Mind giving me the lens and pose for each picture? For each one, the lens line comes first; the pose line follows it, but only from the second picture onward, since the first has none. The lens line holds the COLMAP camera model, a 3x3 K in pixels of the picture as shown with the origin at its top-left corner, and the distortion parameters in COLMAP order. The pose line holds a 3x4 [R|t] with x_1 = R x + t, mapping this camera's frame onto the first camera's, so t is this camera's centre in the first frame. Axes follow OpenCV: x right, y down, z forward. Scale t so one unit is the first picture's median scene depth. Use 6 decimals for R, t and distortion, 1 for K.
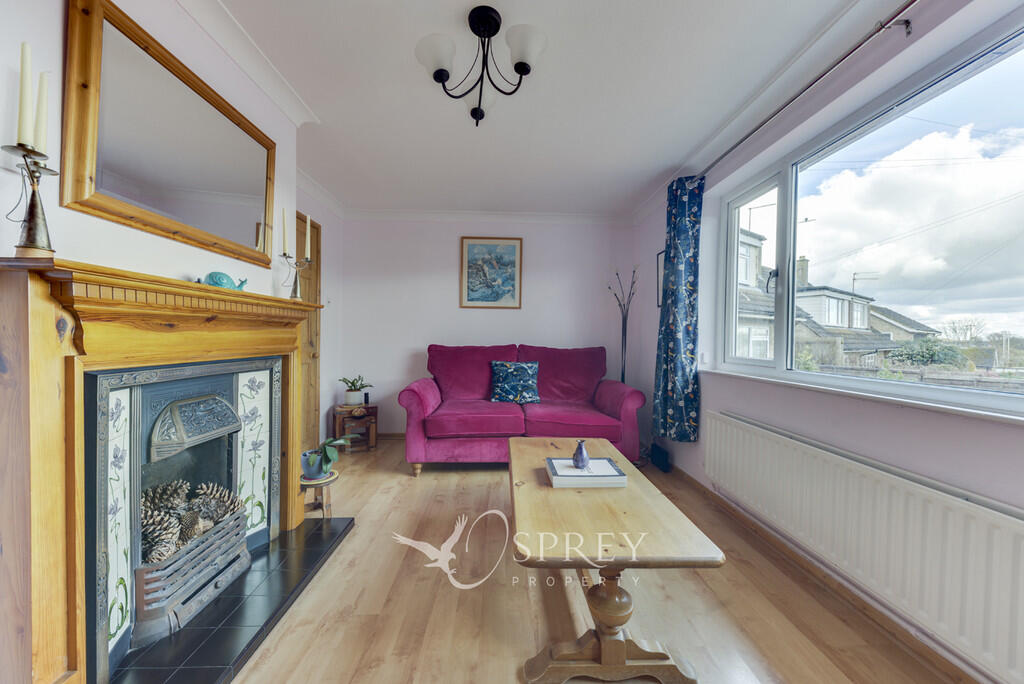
lens RADIAL K [[379.0, 0, 513.2], [0, 379.0, 339.2], [0, 0, 1]] dist [-0.000002, 0.000001]
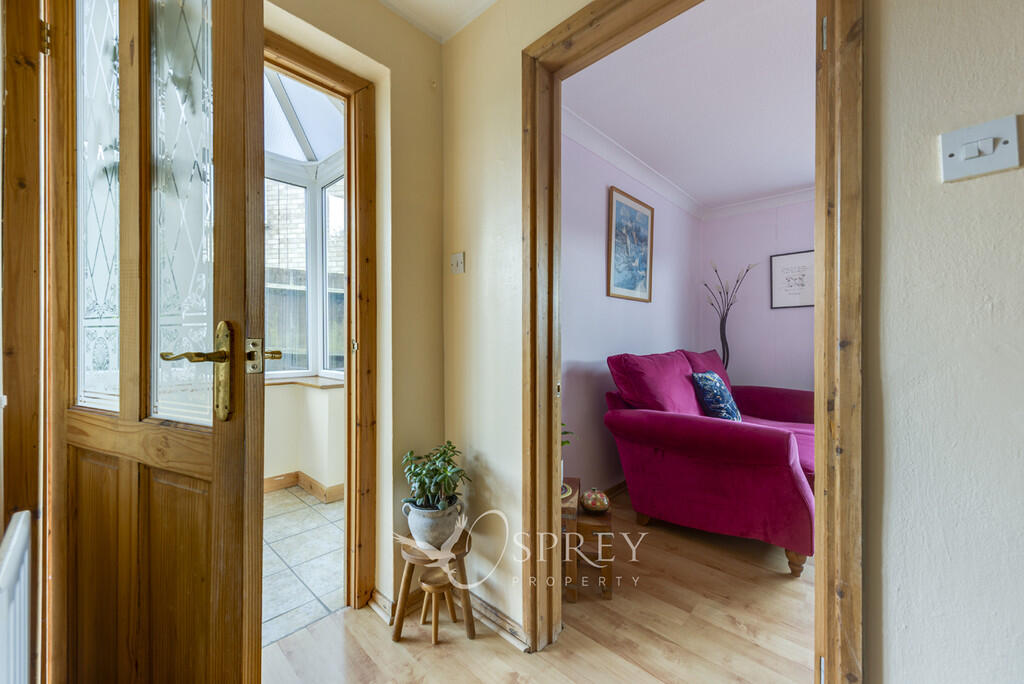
lens RADIAL K [[400.5, 0, 511.8], [0, 400.5, 341.1], [0, 0, 1]] dist [0.000029, -0.000006]
pose [[0.704498, -0.018738, 0.709459, -0.743143], [0.014089, 0.999824, 0.012417, -0.016539], [-0.709566, 0.001248, 0.704638, 0.635415]]
